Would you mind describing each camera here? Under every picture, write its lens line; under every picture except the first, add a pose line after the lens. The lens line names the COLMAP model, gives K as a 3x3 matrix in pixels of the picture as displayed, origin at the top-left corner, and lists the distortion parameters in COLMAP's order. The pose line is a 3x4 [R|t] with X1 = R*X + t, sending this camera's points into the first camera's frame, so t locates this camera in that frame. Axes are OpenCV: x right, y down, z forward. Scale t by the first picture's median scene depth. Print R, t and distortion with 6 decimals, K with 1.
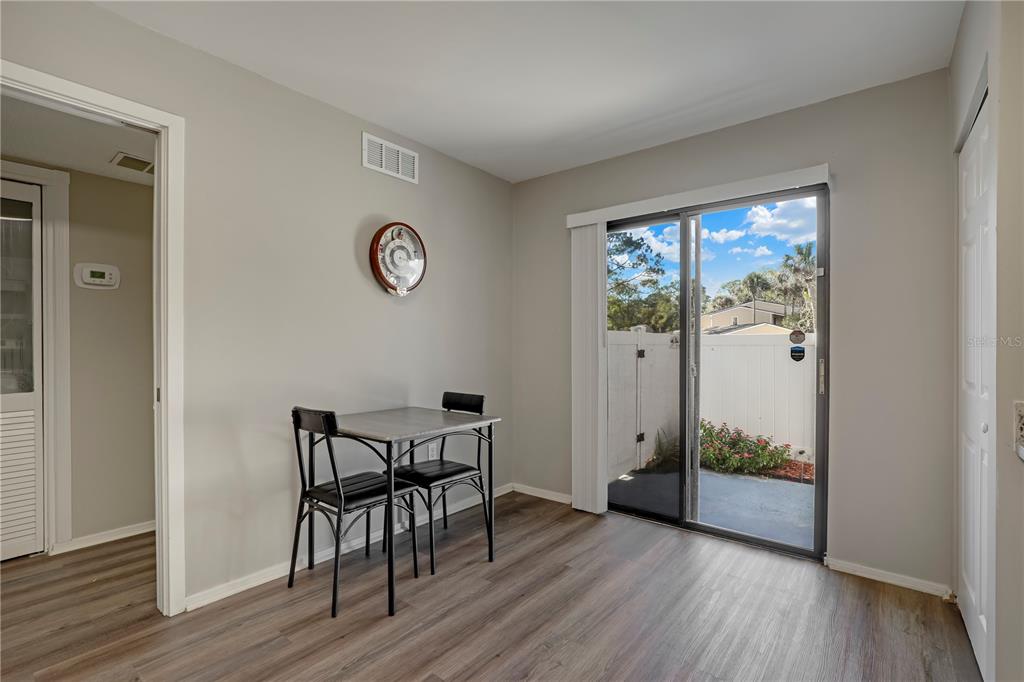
lens RADIAL K [[470.3, 0, 514.0], [0, 470.3, 345.0], [0, 0, 1]] dist [-0.017342, 0.005084]
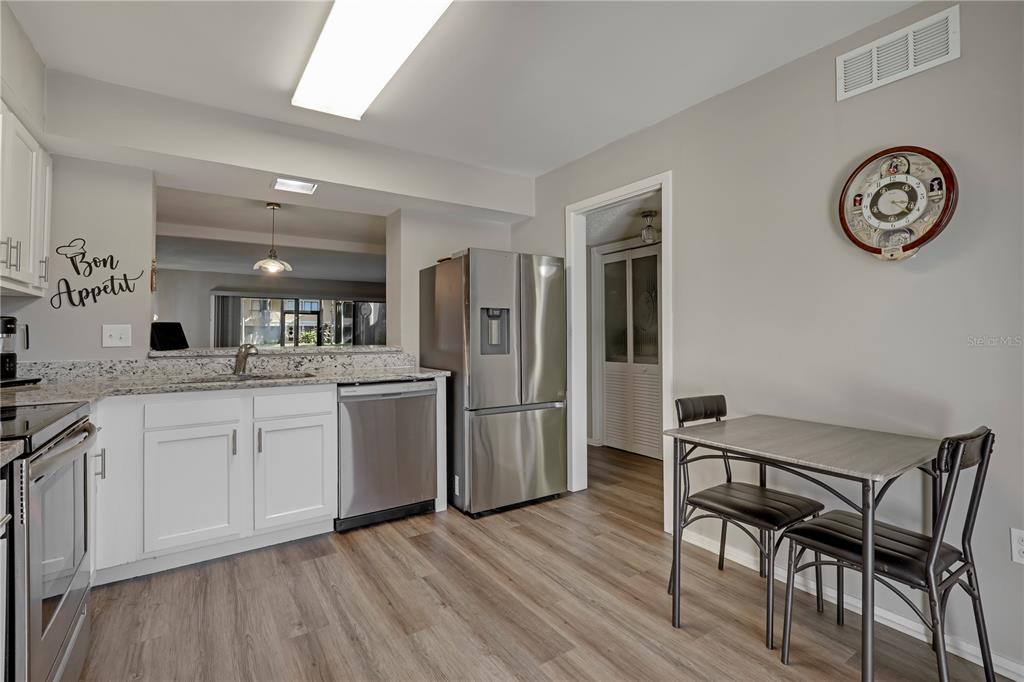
lens RADIAL K [[470.3, 0, 521.5], [0, 470.3, 325.2], [0, 0, 1]] dist [-0.017342, 0.005084]
pose [[-0.284972, -0.026693, -0.958164, 0.516032], [-0.006459, 0.999643, -0.025927, 0.004673], [0.958514, -0.001200, -0.285043, 0.688184]]
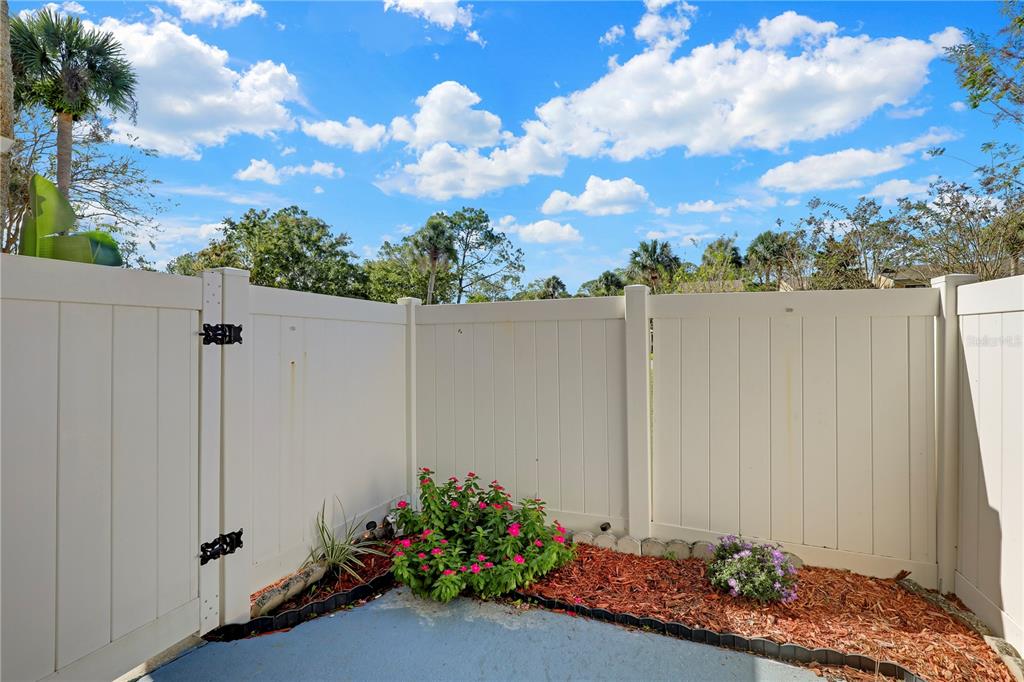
lens RADIAL K [[483.7, 0, 511.3], [0, 483.7, 338.1], [0, 0, 1]] dist [-0.020321, 0.006912]
pose [[0.964142, -0.009270, 0.265226, 0.199911], [0.012369, 0.999873, -0.010017, 0.014317], [-0.265099, 0.012939, 0.964134, 0.272218]]
